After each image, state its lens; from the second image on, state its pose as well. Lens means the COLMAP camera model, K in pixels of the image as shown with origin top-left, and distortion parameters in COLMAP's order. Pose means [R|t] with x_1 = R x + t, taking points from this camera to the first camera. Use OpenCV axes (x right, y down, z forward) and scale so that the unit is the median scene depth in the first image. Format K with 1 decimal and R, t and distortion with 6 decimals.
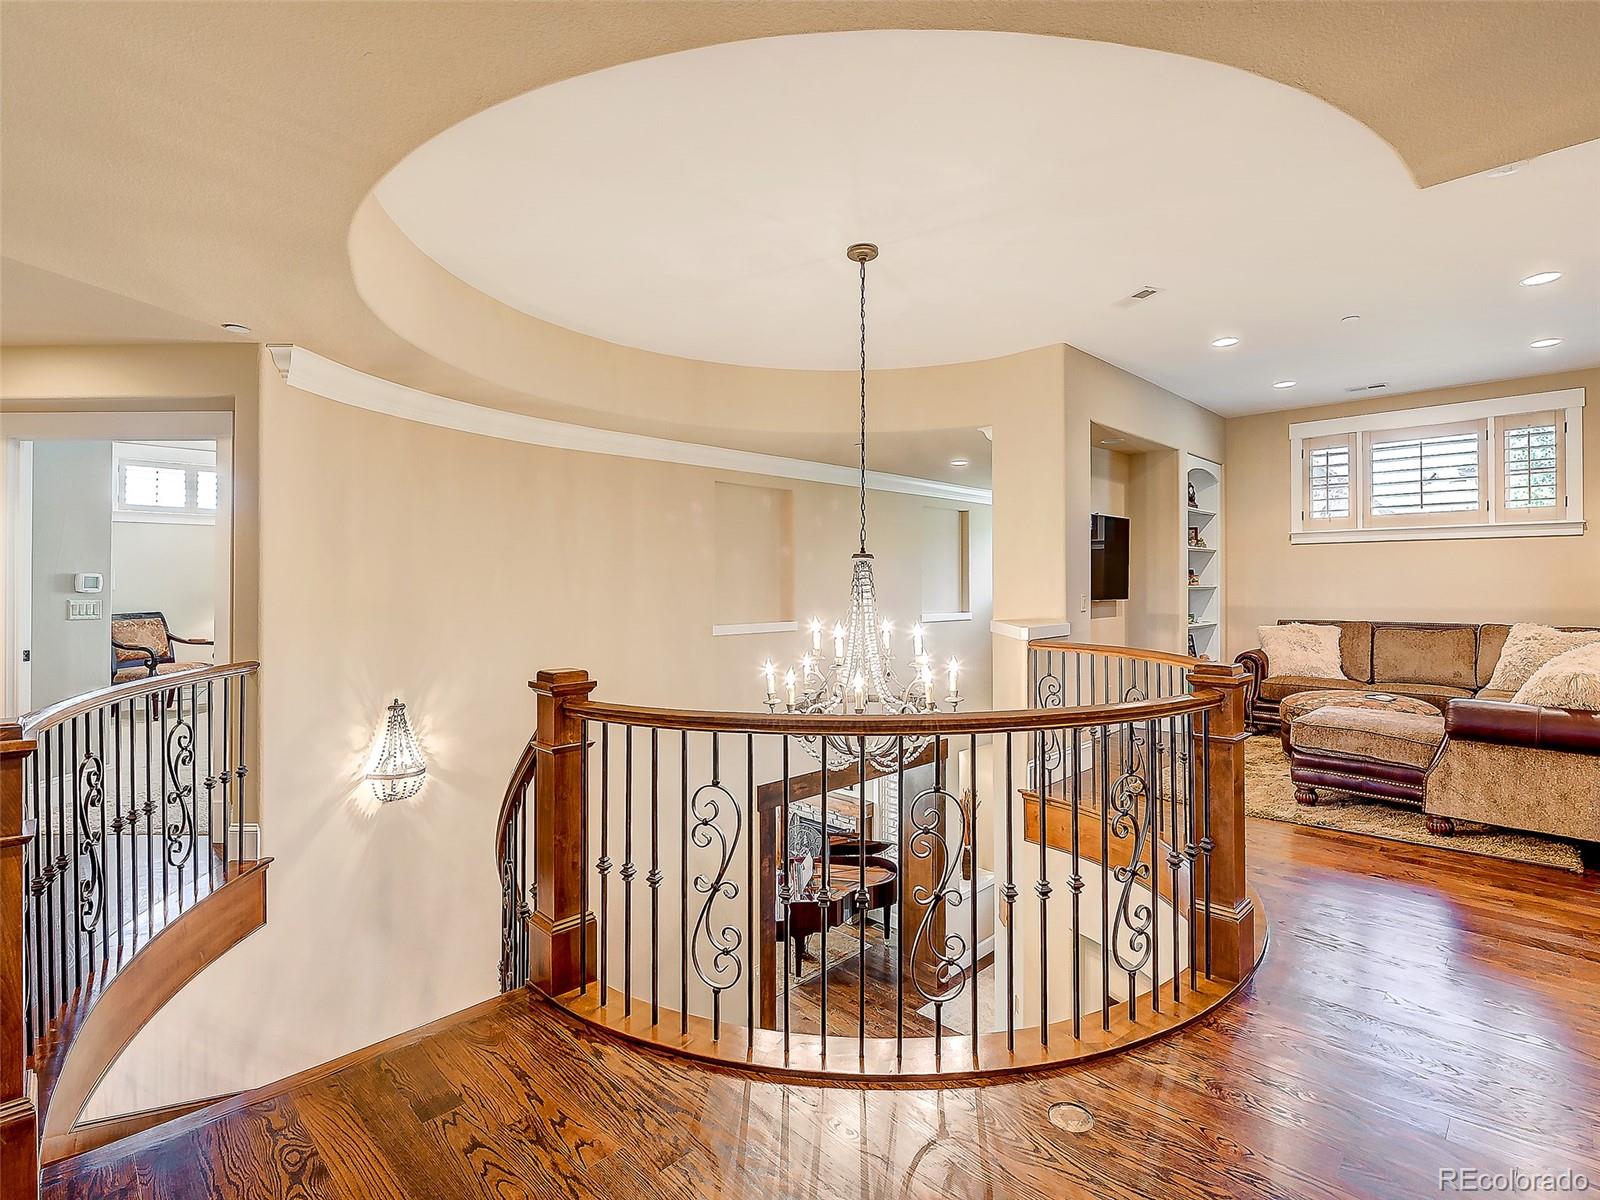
lens RADIAL K [[770.8, 0, 796.1], [0, 770.8, 589.2], [0, 0, 1]] dist [-0.012648, -0.001299]
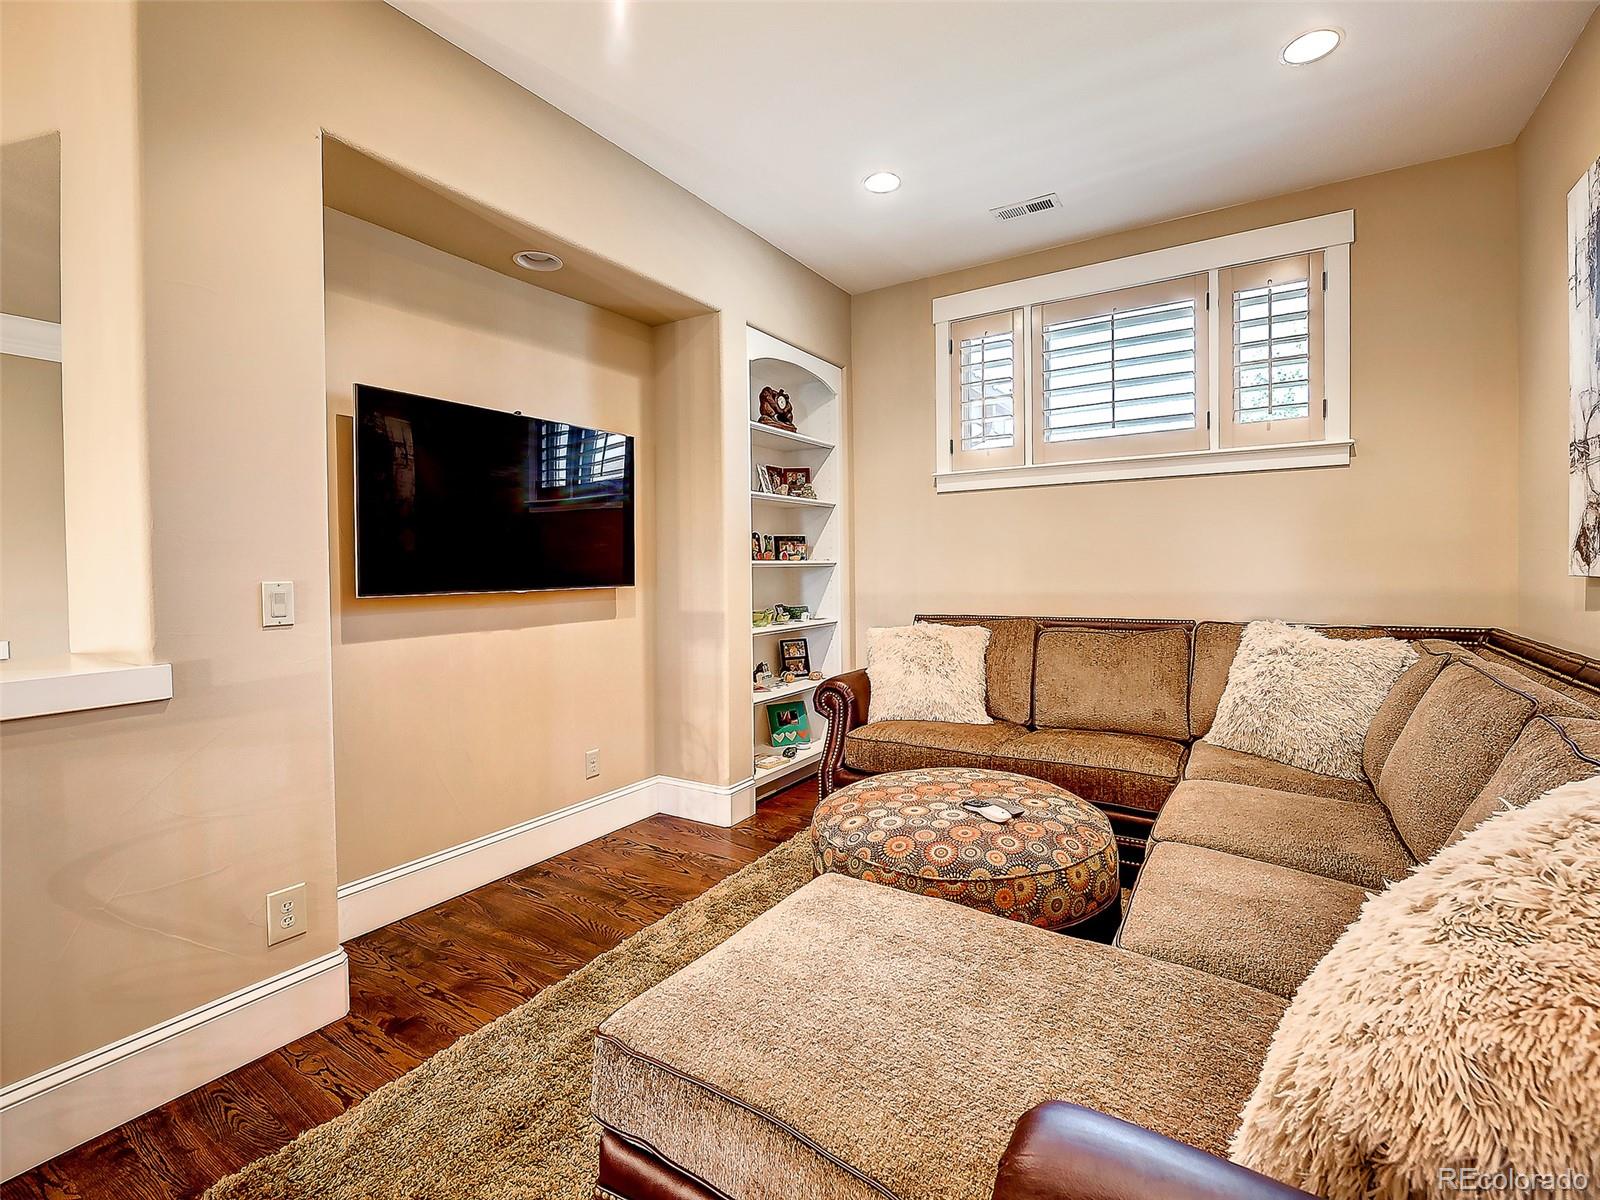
lens RADIAL K [[730.8, 0, 802.7], [0, 730.8, 591.1], [0, 0, 1]] dist [-0.003071, -0.005147]
pose [[0.974442, -0.018940, 0.223841, 0.457951], [0.013074, 0.999532, 0.027662, 0.004122], [-0.224260, -0.024028, 0.974233, 0.500793]]
